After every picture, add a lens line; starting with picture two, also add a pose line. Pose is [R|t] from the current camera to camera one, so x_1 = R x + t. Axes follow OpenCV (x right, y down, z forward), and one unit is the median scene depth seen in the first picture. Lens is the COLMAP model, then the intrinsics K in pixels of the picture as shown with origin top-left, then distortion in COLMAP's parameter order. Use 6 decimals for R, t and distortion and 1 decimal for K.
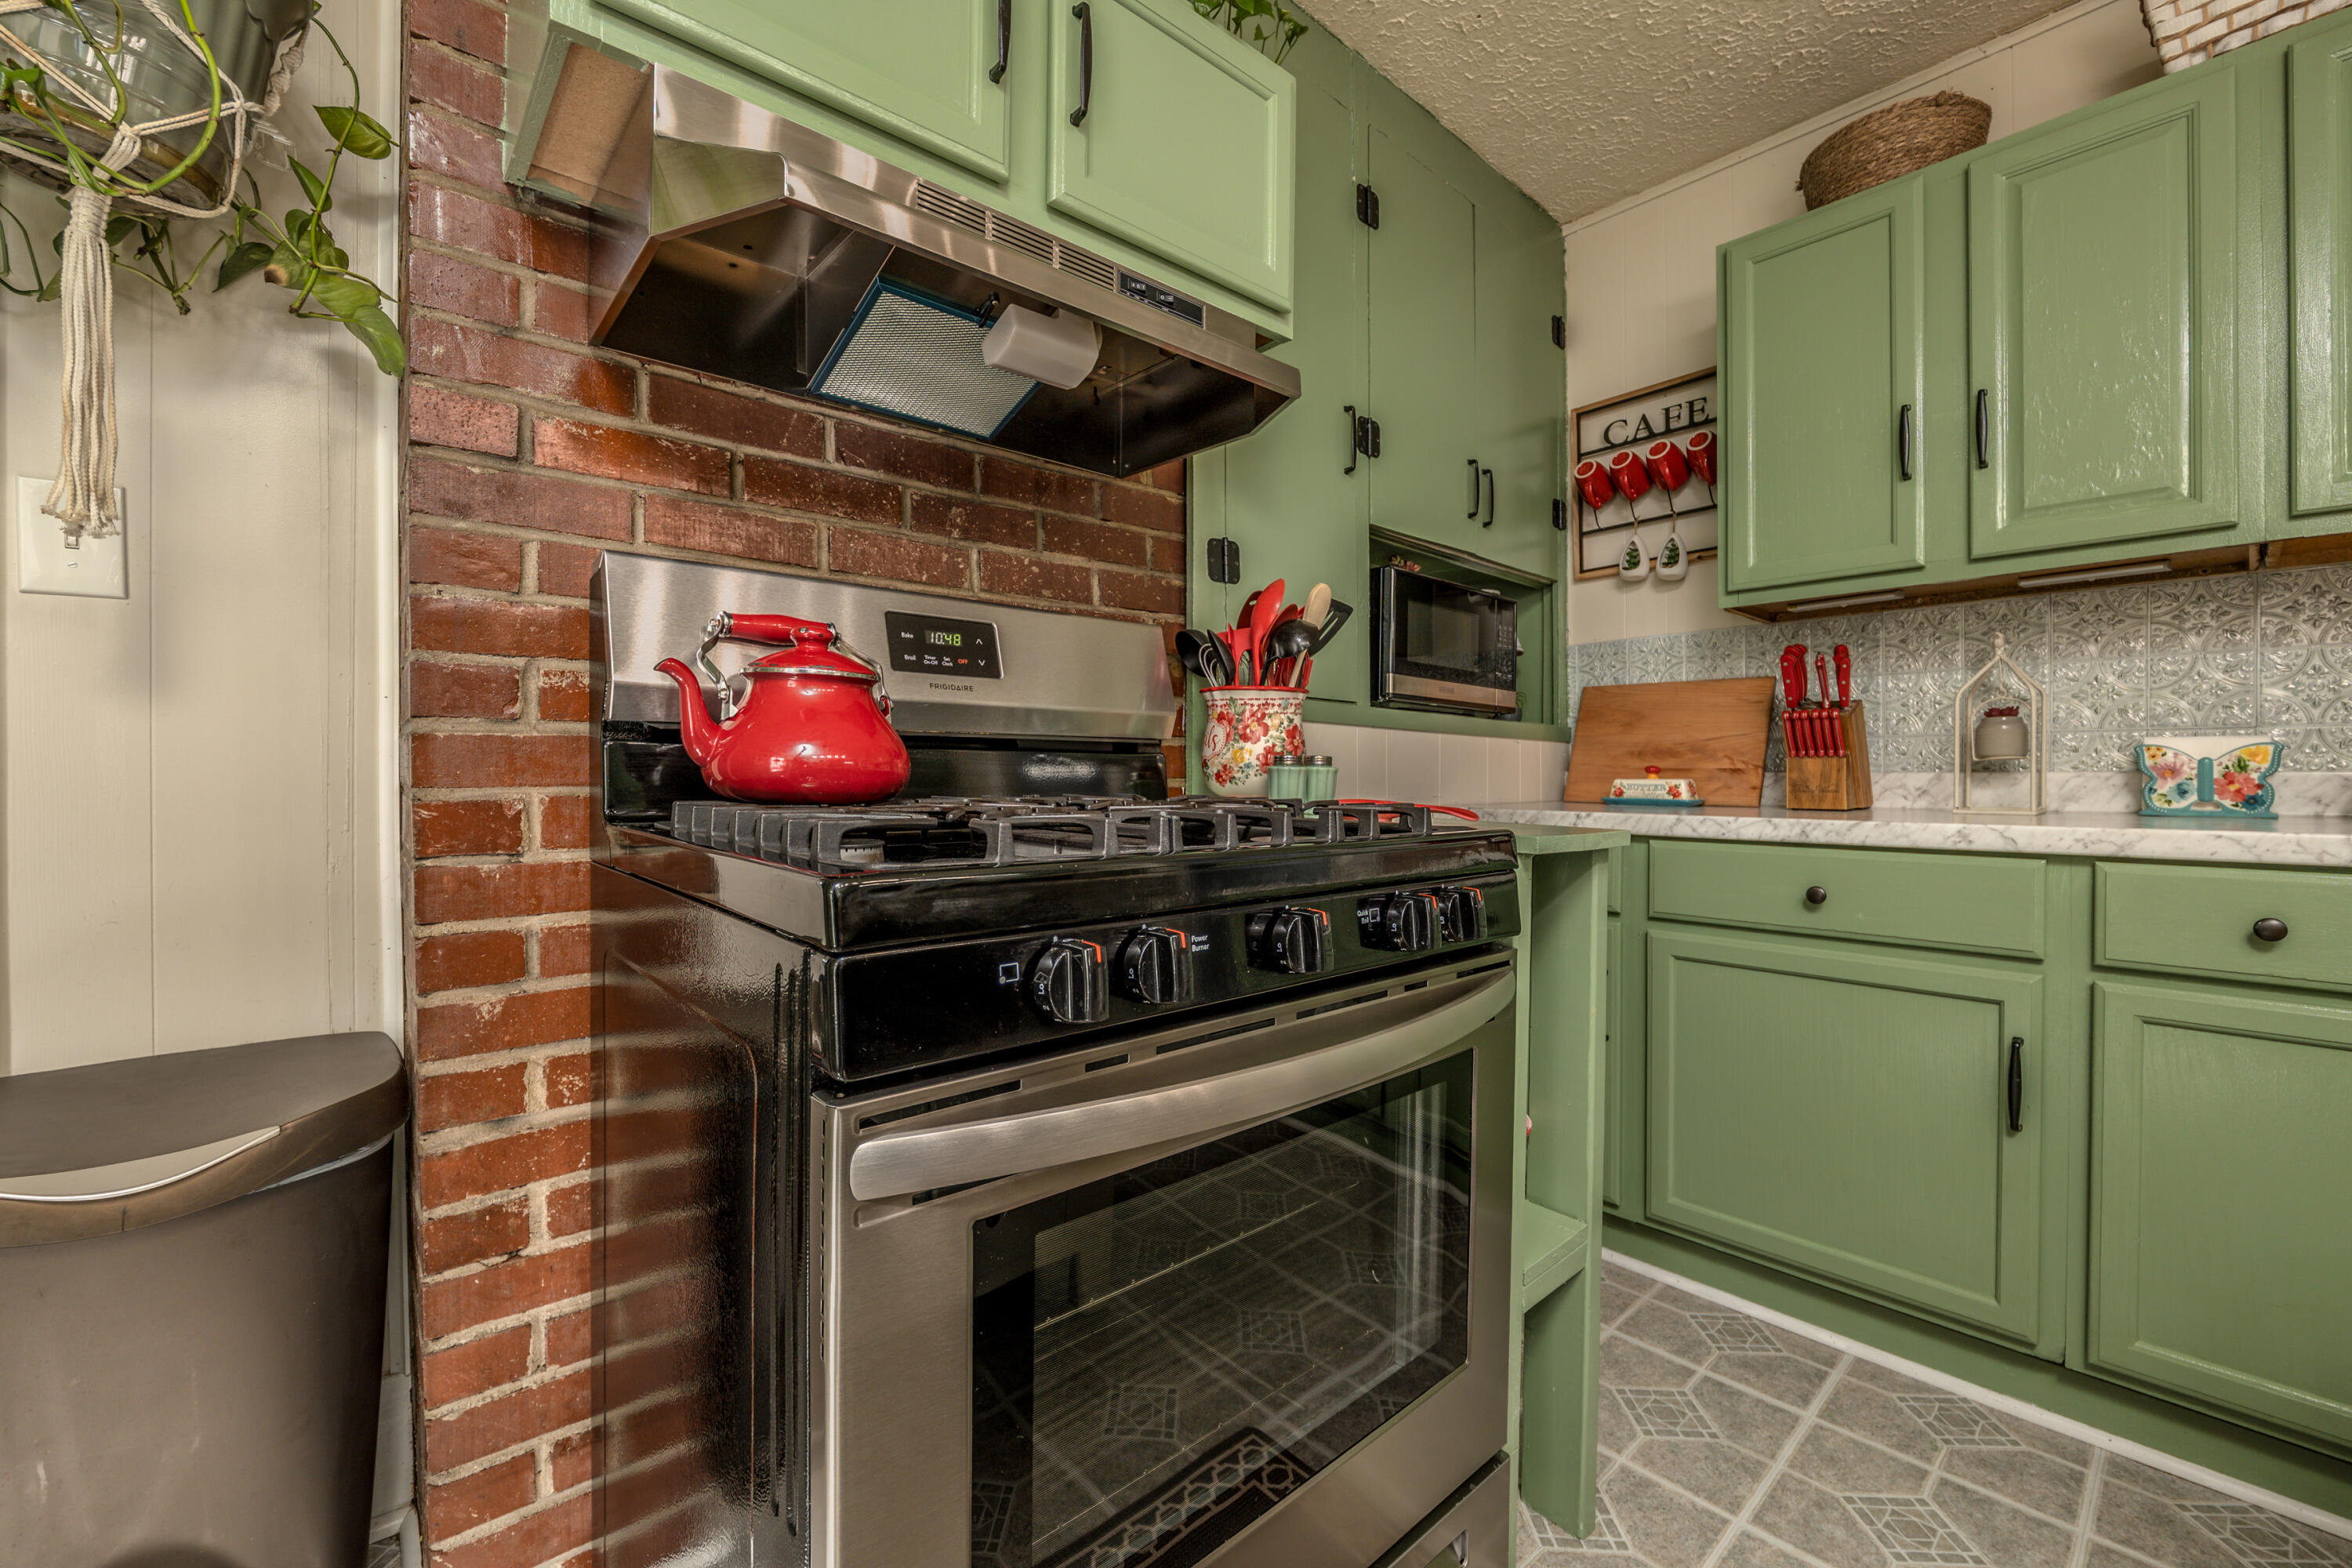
lens RADIAL K [[956.2, 0, 1144.5], [0, 956.2, 782.9], [0, 0, 1]] dist [-0.021608, 0.002699]
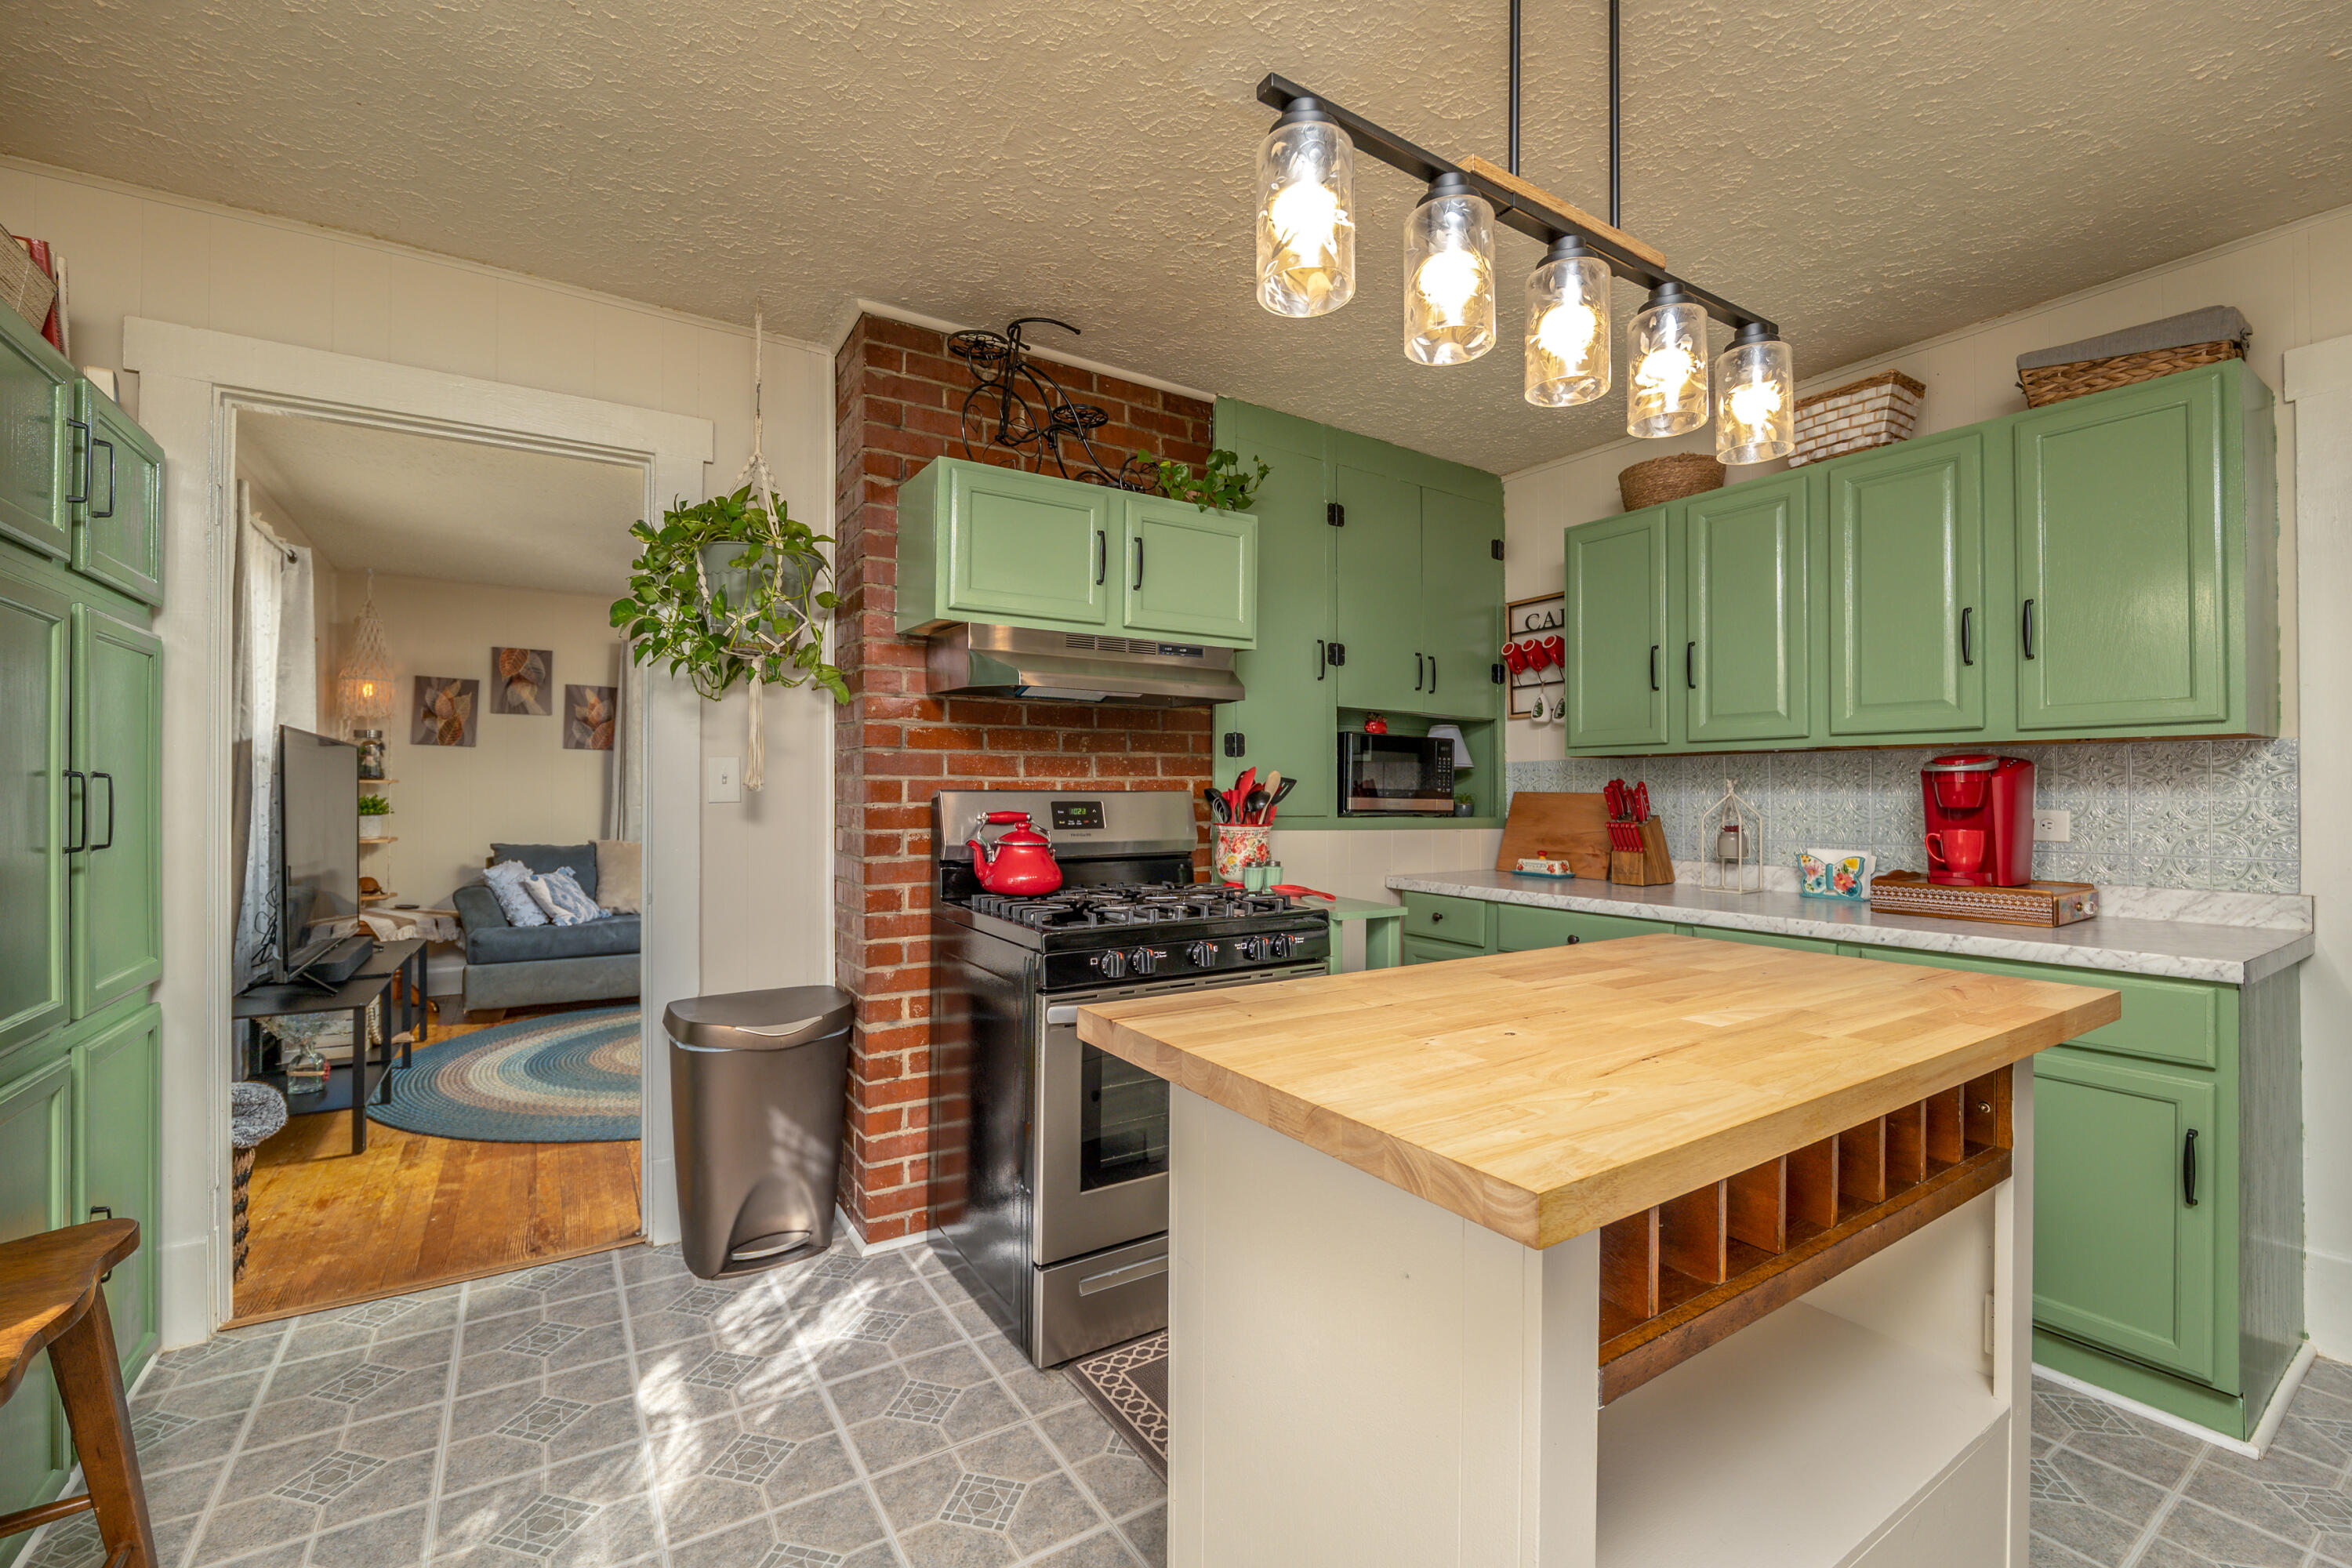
lens RADIAL K [[956.2, 0, 1169.9], [0, 956.2, 788.6], [0, 0, 1]] dist [-0.021608, 0.002699]
pose [[0.990455, 0.004916, -0.137752, 0.296147], [-0.006573, 0.999911, -0.011579, -0.180422], [0.137683, 0.012374, 0.990399, -1.111826]]
